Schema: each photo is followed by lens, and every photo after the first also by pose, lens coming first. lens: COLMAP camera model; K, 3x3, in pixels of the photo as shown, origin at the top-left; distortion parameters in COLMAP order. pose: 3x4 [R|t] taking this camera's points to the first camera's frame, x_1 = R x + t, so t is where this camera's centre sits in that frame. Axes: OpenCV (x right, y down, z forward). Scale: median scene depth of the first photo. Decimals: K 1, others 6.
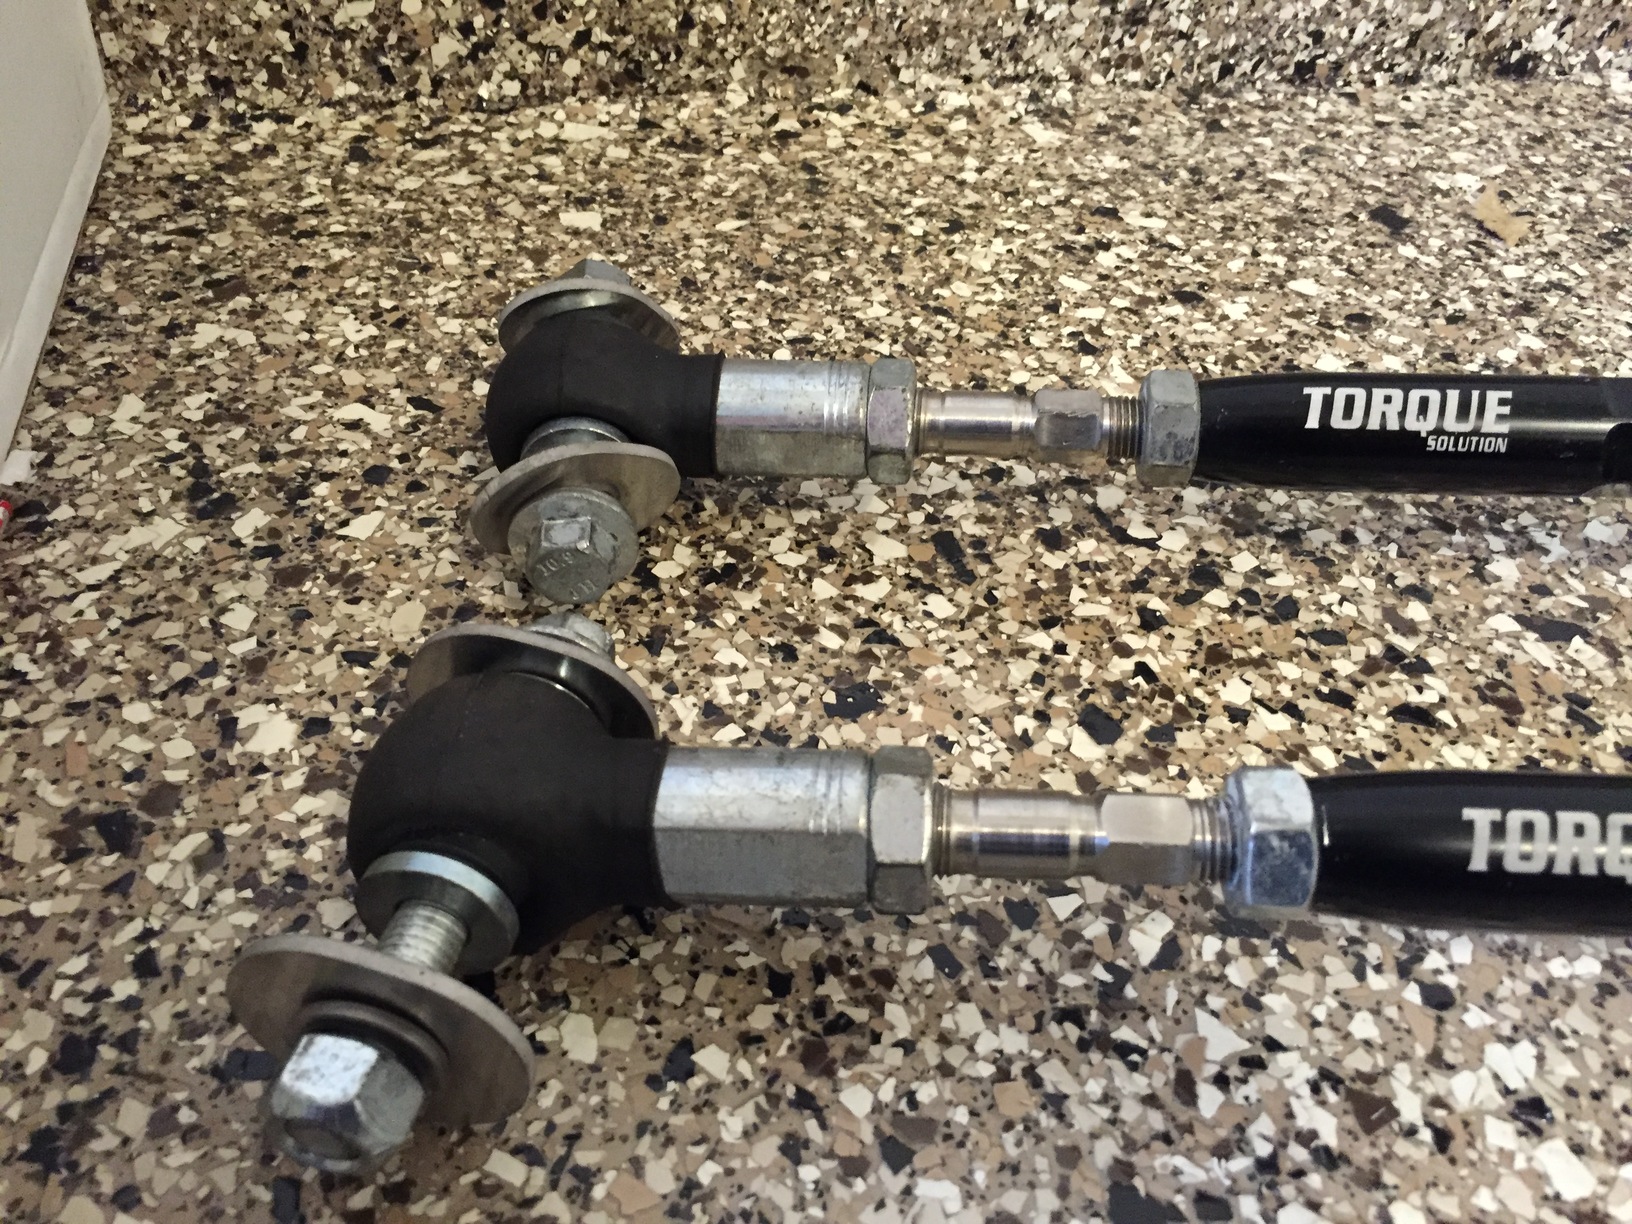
lens RADIAL K [[1408.1, 0, 813.1], [0, 1408.1, 604.7], [0, 0, 1]] dist [0.061569, -0.095464]
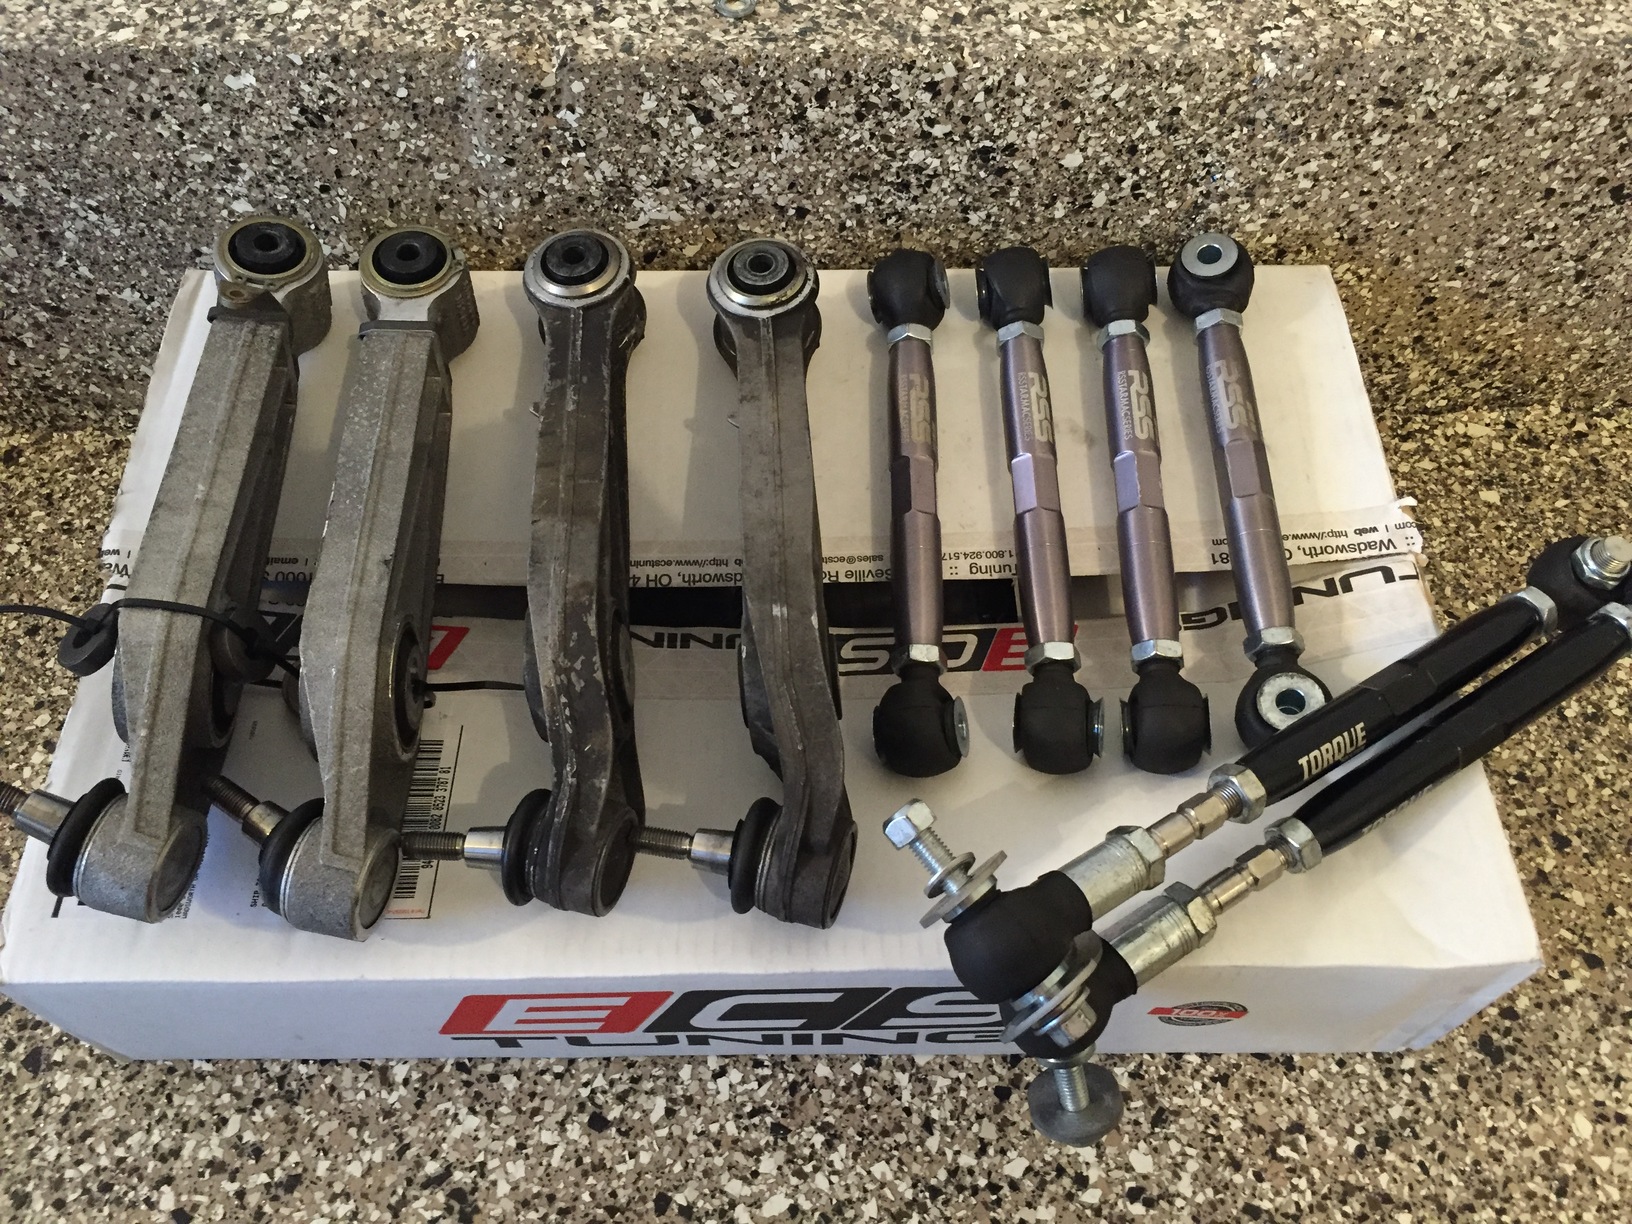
lens RADIAL K [[1408.1, 0, 805.6], [0, 1408.1, 604.0], [0, 0, 1]] dist [0.061569, -0.095464]
pose [[0.980108, 0.120987, -0.157322, -0.771868], [-0.079484, 0.965639, 0.247435, -0.531638], [0.181853, -0.230008, 0.956047, -1.201635]]
